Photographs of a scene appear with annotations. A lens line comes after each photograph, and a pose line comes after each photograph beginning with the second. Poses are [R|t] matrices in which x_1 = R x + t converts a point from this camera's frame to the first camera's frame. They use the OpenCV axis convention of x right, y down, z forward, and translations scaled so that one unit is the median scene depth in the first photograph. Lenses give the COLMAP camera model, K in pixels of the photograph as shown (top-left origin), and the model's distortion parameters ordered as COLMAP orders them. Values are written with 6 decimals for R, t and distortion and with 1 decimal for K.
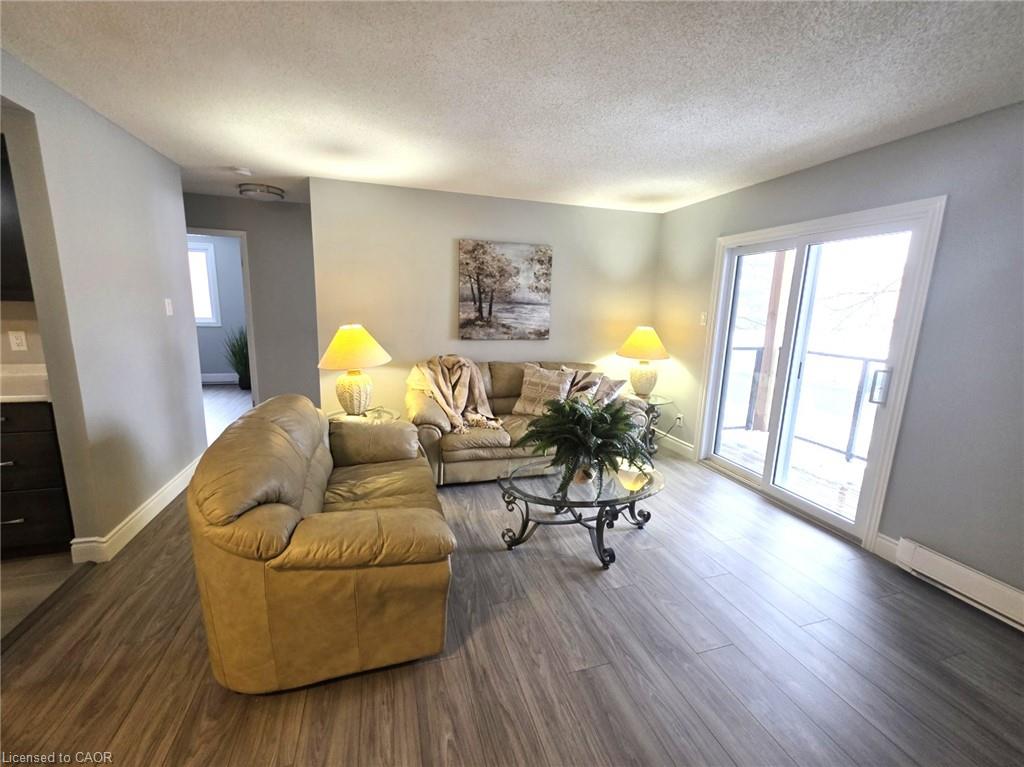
lens RADIAL K [[416.5, 0, 514.3], [0, 416.5, 381.6], [0, 0, 1]] dist [0.000193, 0.000133]
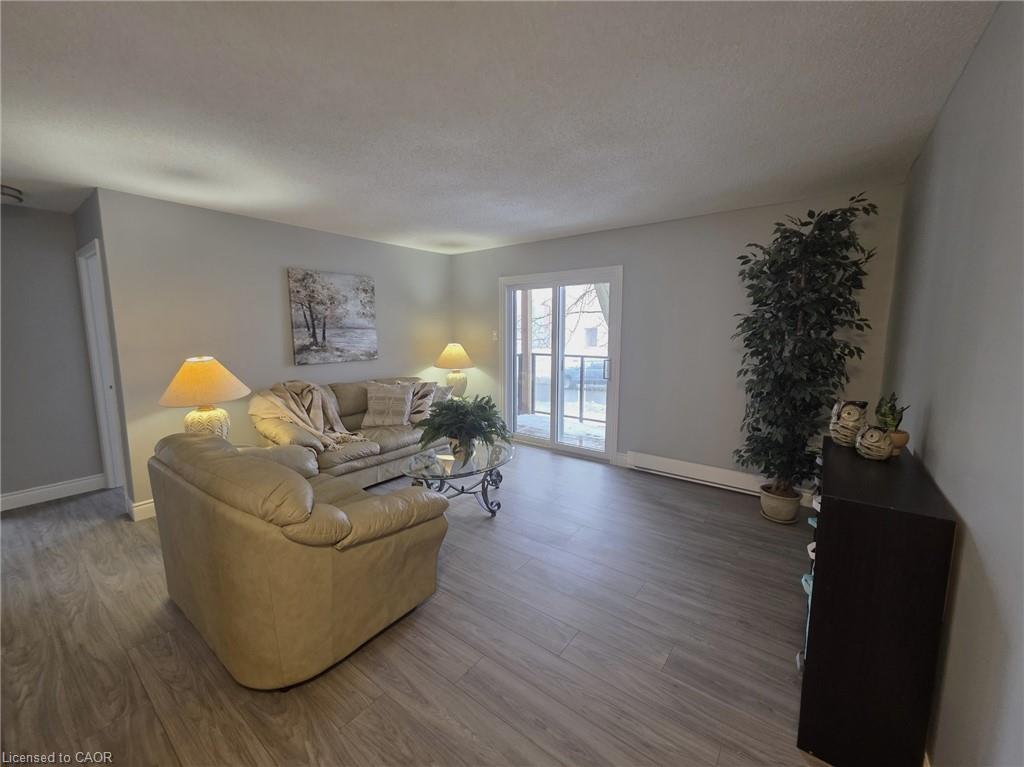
lens RADIAL K [[405.3, 0, 512.5], [0, 405.3, 381.9], [0, 0, 1]] dist [0.001600, -0.000009]
pose [[0.811820, -0.106280, 0.574154, -0.425015], [0.130657, 0.991427, -0.001221, 0.014031], [-0.569102, 0.076008, 0.818746, -0.162255]]
